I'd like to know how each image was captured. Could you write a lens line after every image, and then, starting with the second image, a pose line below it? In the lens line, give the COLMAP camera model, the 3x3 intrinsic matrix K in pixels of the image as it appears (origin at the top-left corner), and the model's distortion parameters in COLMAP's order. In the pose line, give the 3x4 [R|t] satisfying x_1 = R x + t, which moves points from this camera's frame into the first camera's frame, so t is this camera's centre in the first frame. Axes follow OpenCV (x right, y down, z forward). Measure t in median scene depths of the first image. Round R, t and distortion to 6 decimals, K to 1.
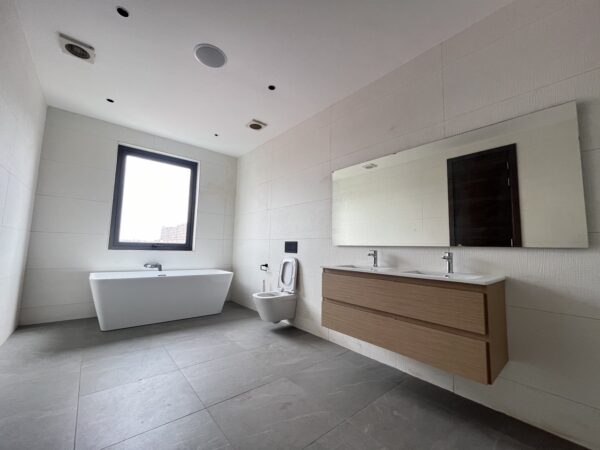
lens RADIAL K [[243.1, 0, 301.5], [0, 243.1, 225.6], [0, 0, 1]] dist [-0.004105, -0.001186]
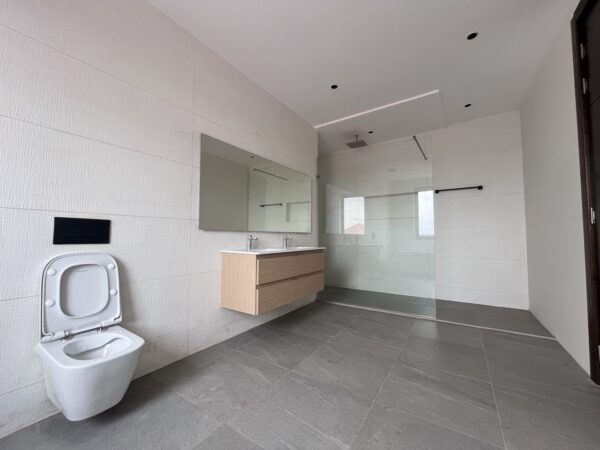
lens RADIAL K [[243.1, 0, 301.3], [0, 243.1, 225.8], [0, 0, 1]] dist [-0.004105, -0.001186]
pose [[-0.272524, 0.018635, 0.961968, -0.885252], [-0.096526, 0.994239, -0.046605, 0.092590], [-0.957295, -0.105556, -0.269155, 1.129962]]
